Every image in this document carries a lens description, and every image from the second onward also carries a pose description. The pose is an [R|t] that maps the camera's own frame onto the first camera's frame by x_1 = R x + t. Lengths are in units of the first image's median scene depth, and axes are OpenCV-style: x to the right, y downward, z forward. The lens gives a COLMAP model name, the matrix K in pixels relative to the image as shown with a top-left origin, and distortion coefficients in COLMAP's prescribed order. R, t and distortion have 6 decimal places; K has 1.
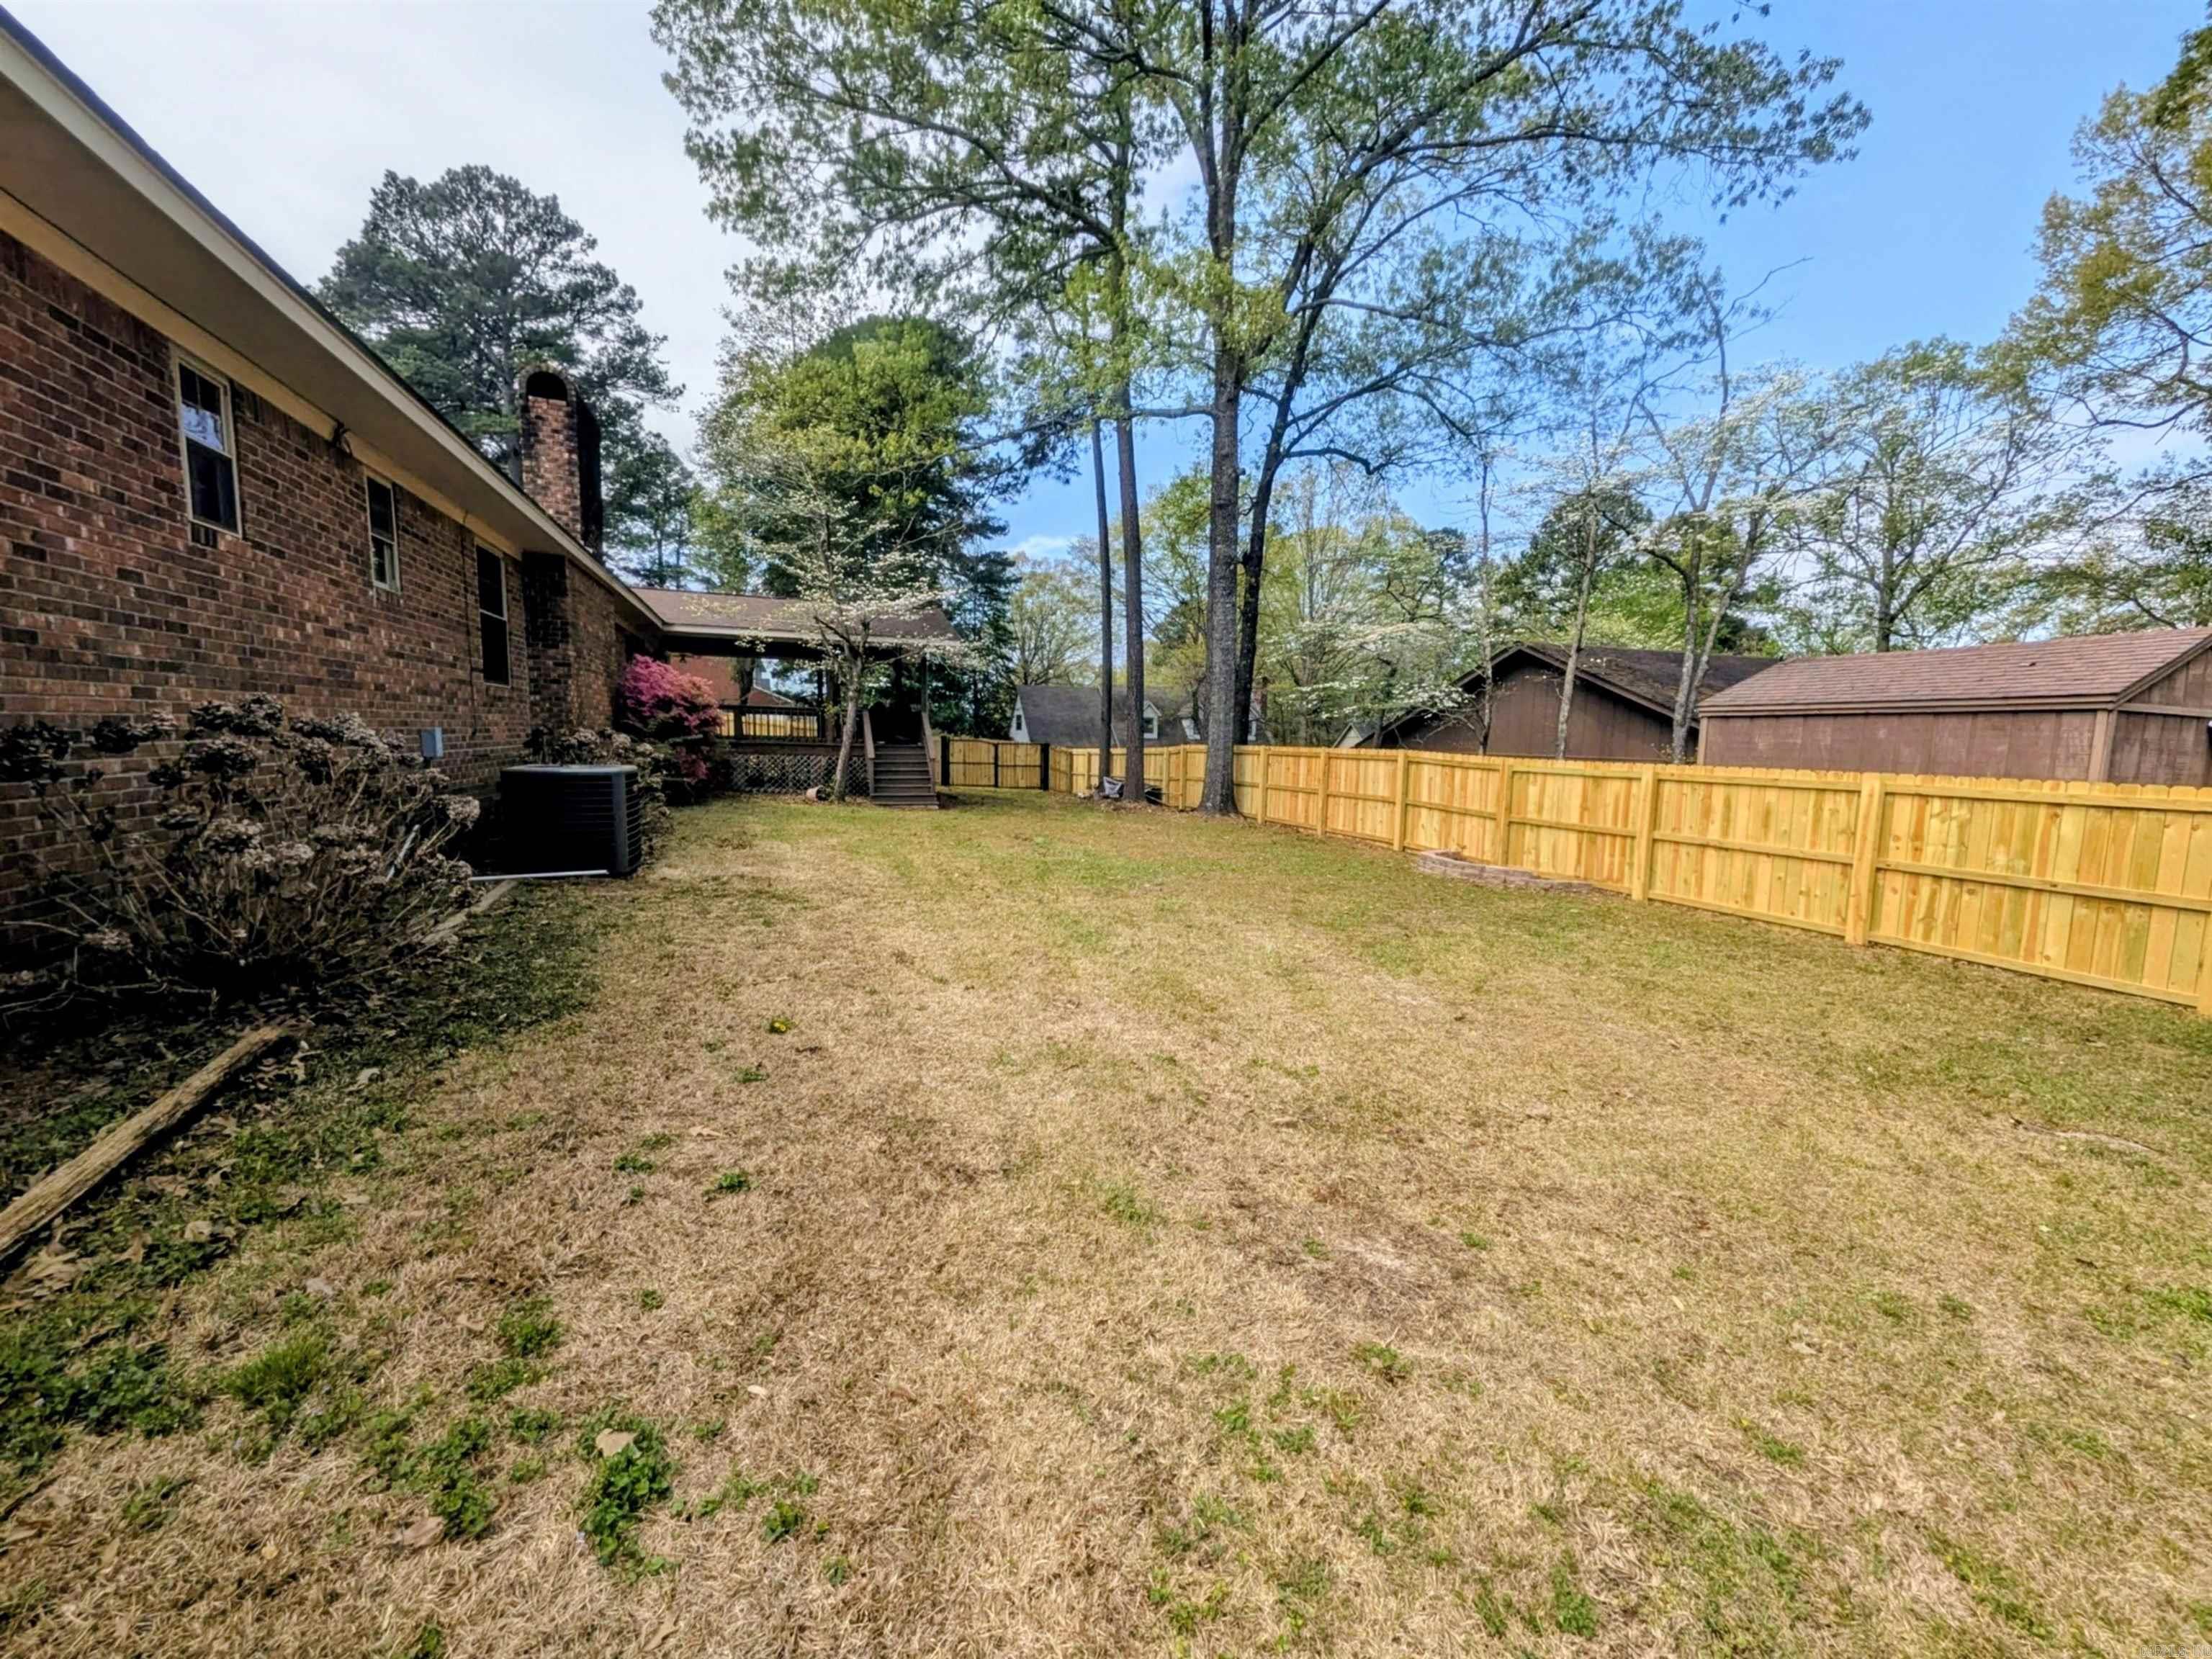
lens RADIAL K [[872.9, 0, 1113.5], [0, 872.9, 828.3], [0, 0, 1]] dist [0.004876, -0.000101]
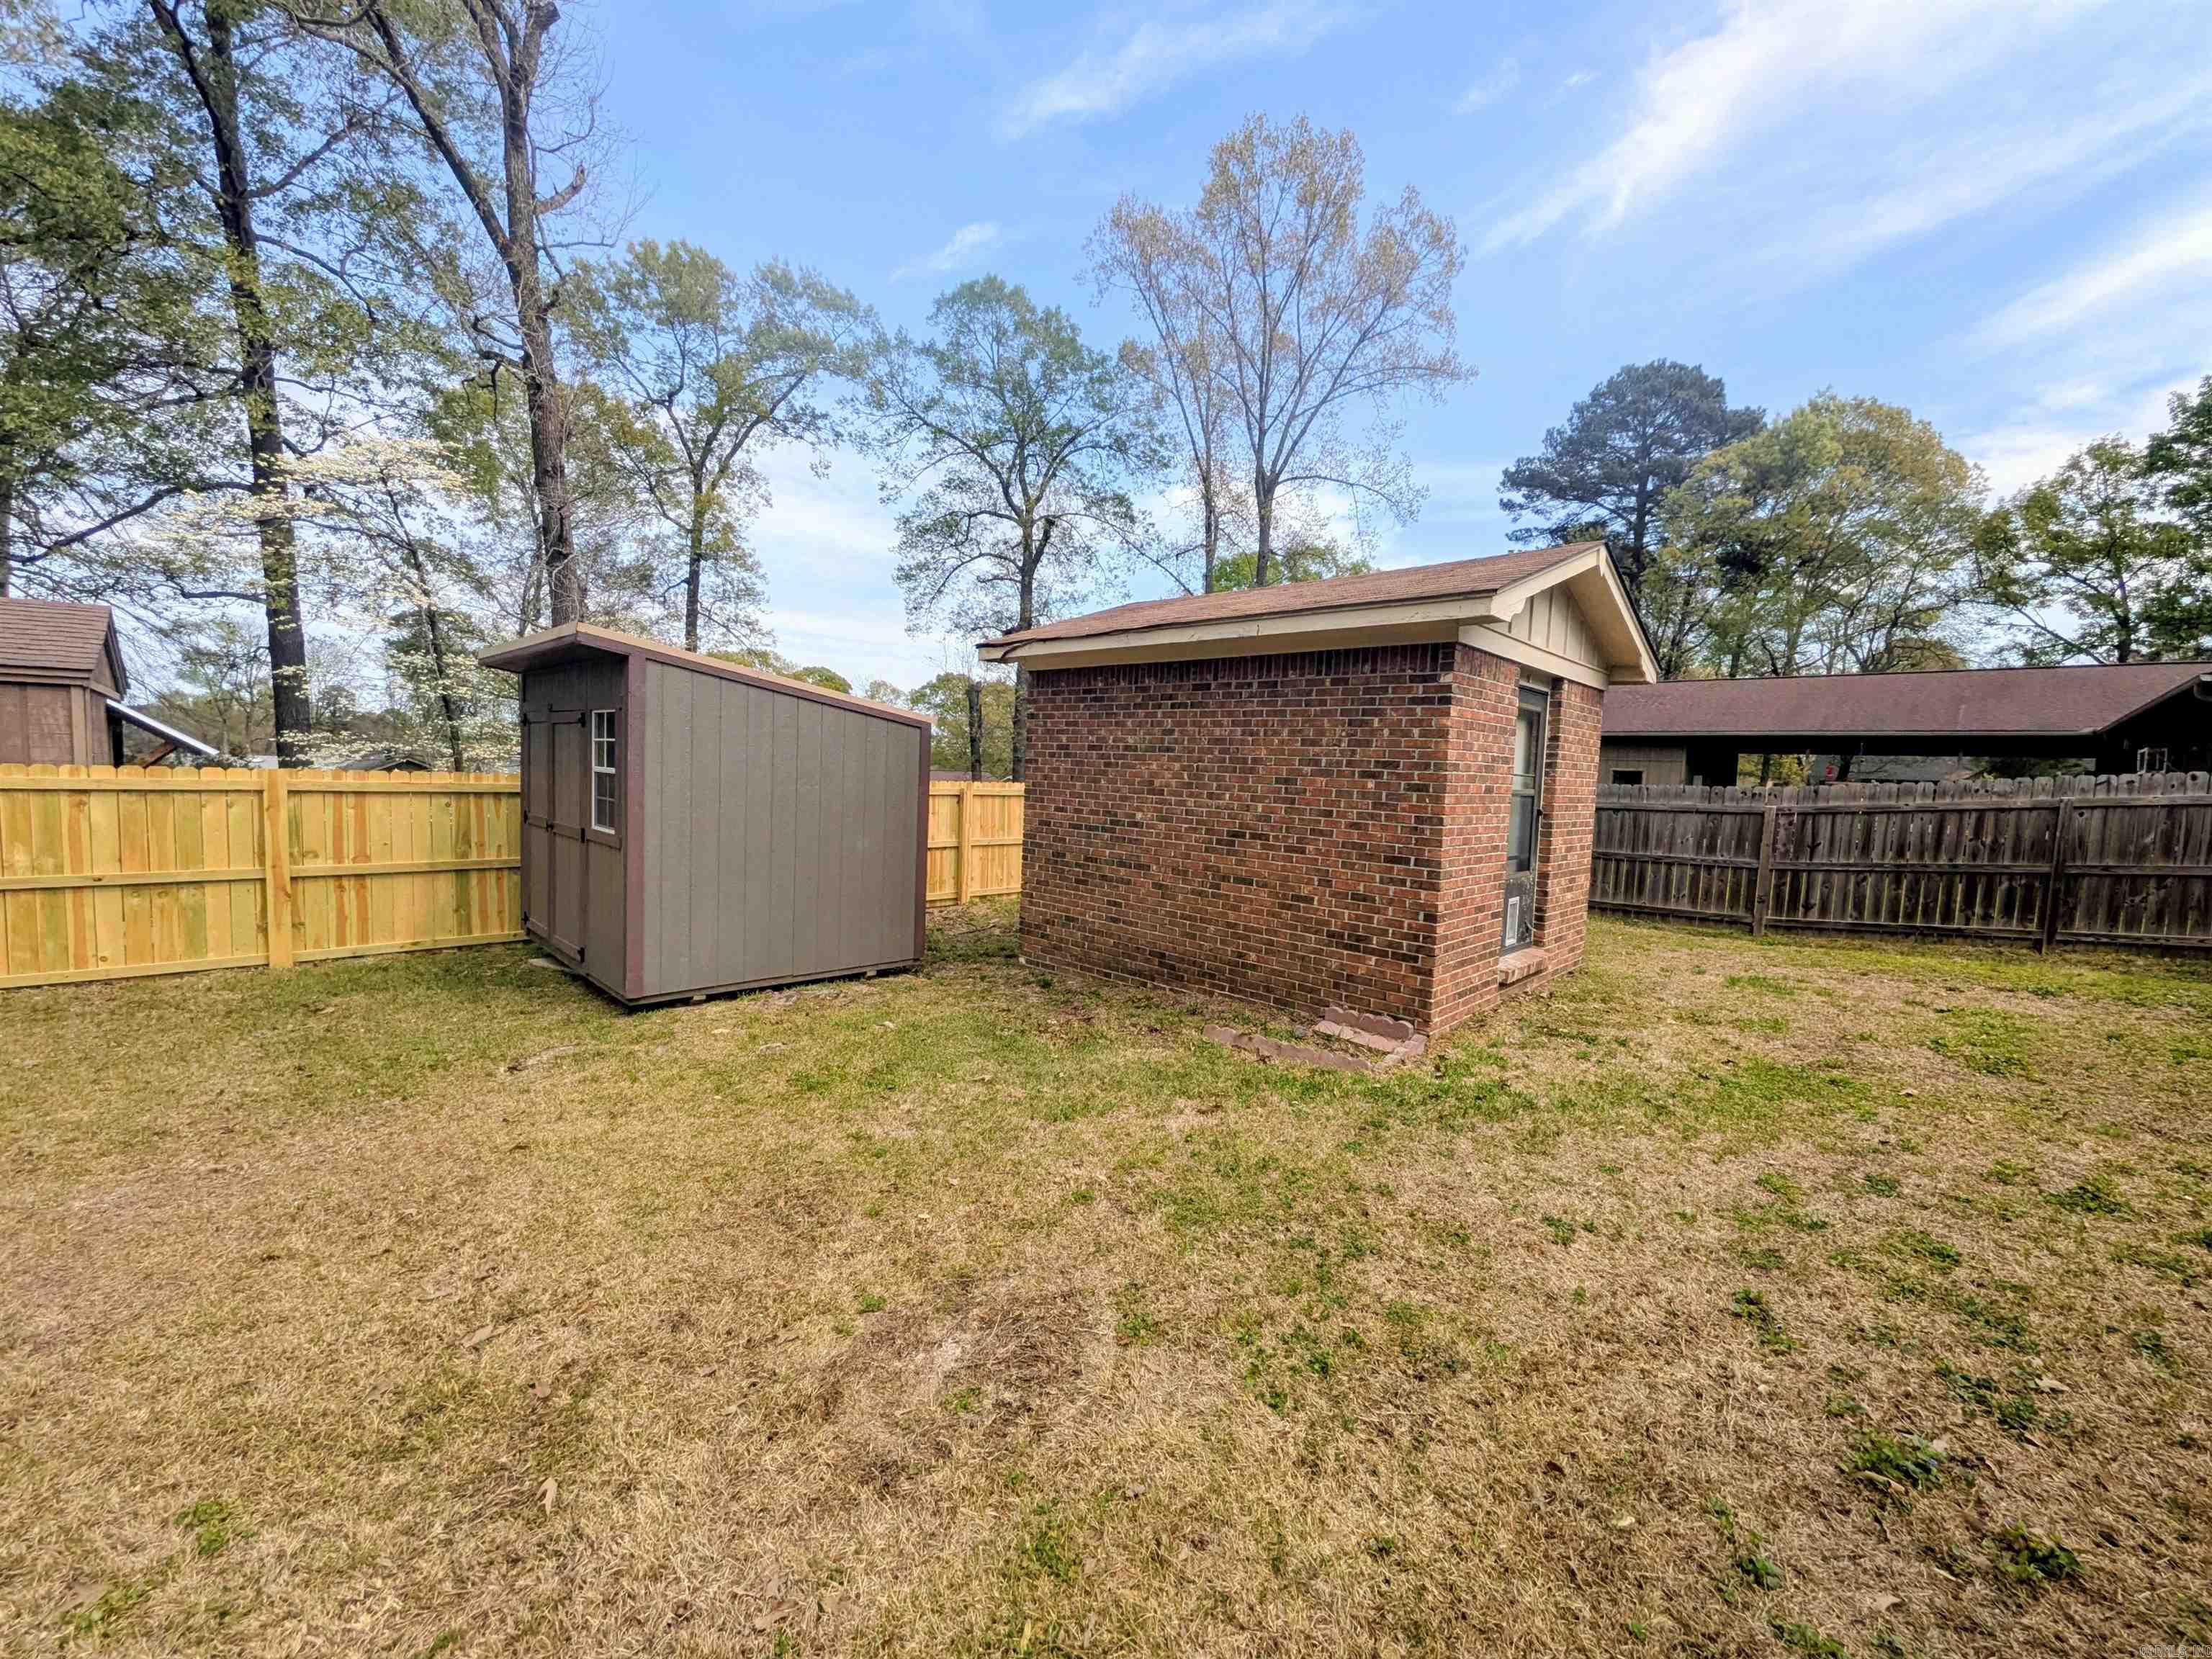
lens RADIAL K [[872.9, 0, 1113.5], [0, 872.9, 828.3], [0, 0, 1]] dist [0.004876, -0.000101]
pose [[-0.389083, -0.093256, 0.916470, -0.170471], [0.056076, 0.990620, 0.124607, -0.042515], [-0.919495, 0.099874, -0.380204, 0.374136]]
